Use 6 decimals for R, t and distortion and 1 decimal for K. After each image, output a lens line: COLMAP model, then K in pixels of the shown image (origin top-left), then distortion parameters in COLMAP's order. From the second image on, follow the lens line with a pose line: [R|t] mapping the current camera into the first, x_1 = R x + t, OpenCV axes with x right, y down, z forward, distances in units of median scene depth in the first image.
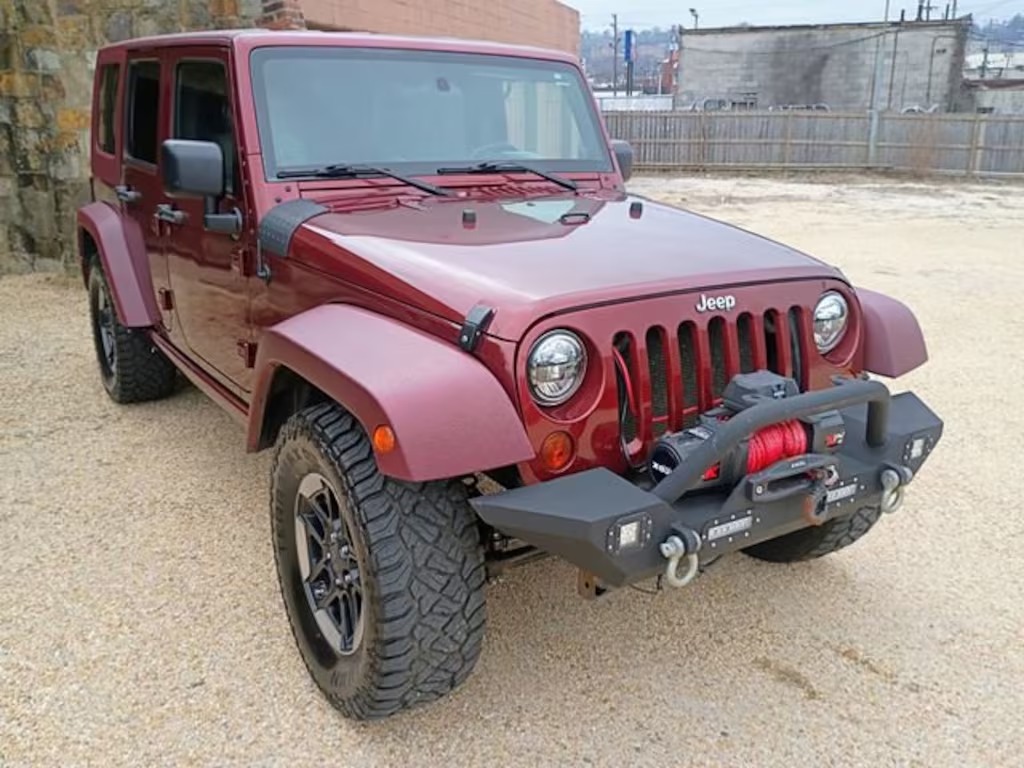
lens RADIAL K [[888.6, 0, 504.4], [0, 888.6, 383.8], [0, 0, 1]] dist [0.063614, -0.081352]
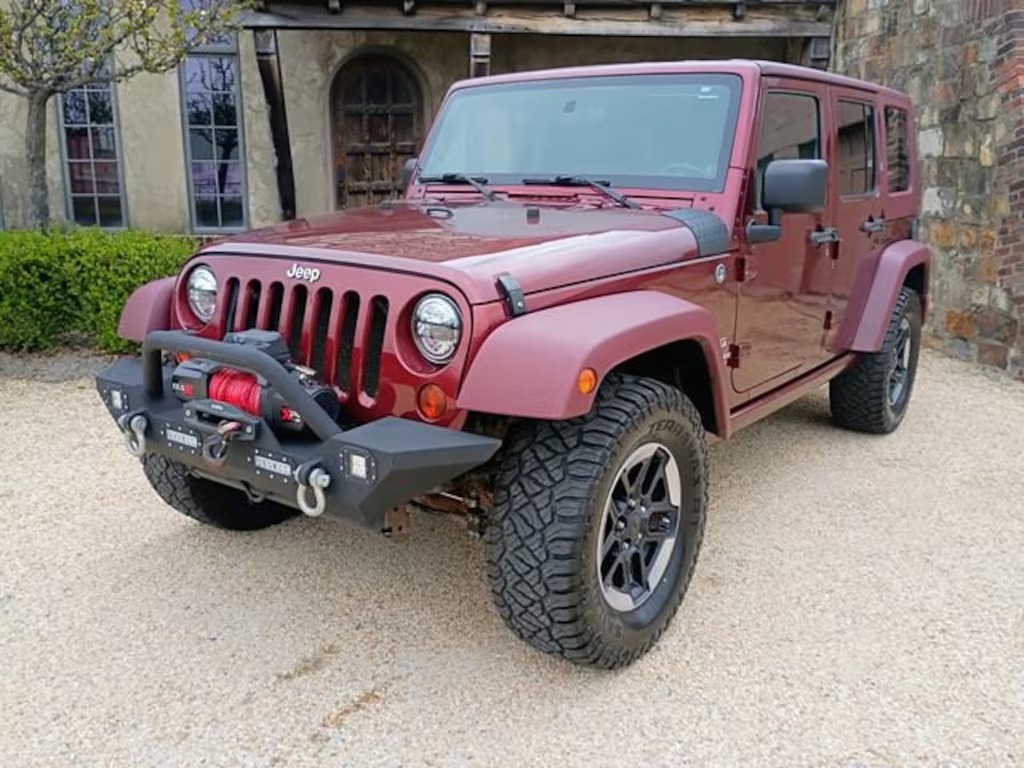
lens RADIAL K [[888.6, 0, 514.4], [0, 888.6, 373.6], [0, 0, 1]] dist [0.063614, -0.081352]
pose [[0.366922, 0.192628, -0.910090, 1.058897], [-0.280720, 0.955646, 0.089092, -0.110646], [0.886885, 0.222791, 0.404722, 0.624733]]
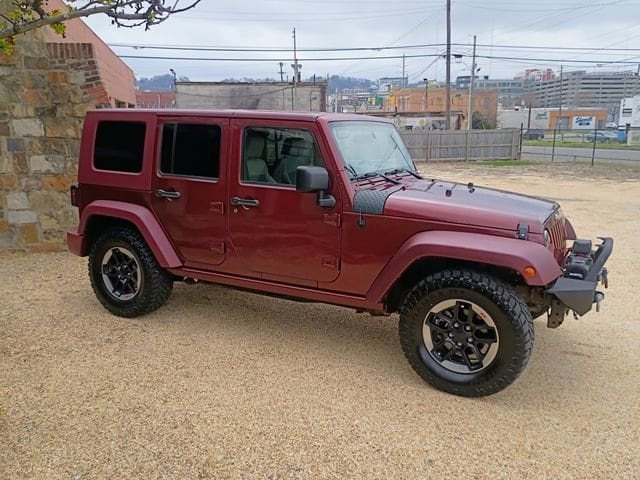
lens RADIAL K [[555.4, 0, 314.4], [0, 555.4, 239.1], [0, 0, 1]] dist [0.063614, -0.081352]
pose [[0.880943, -0.098762, 0.462802, -0.953467], [0.142520, 0.987944, -0.060458, -0.018112], [-0.451251, 0.119218, 0.884398, -0.146332]]
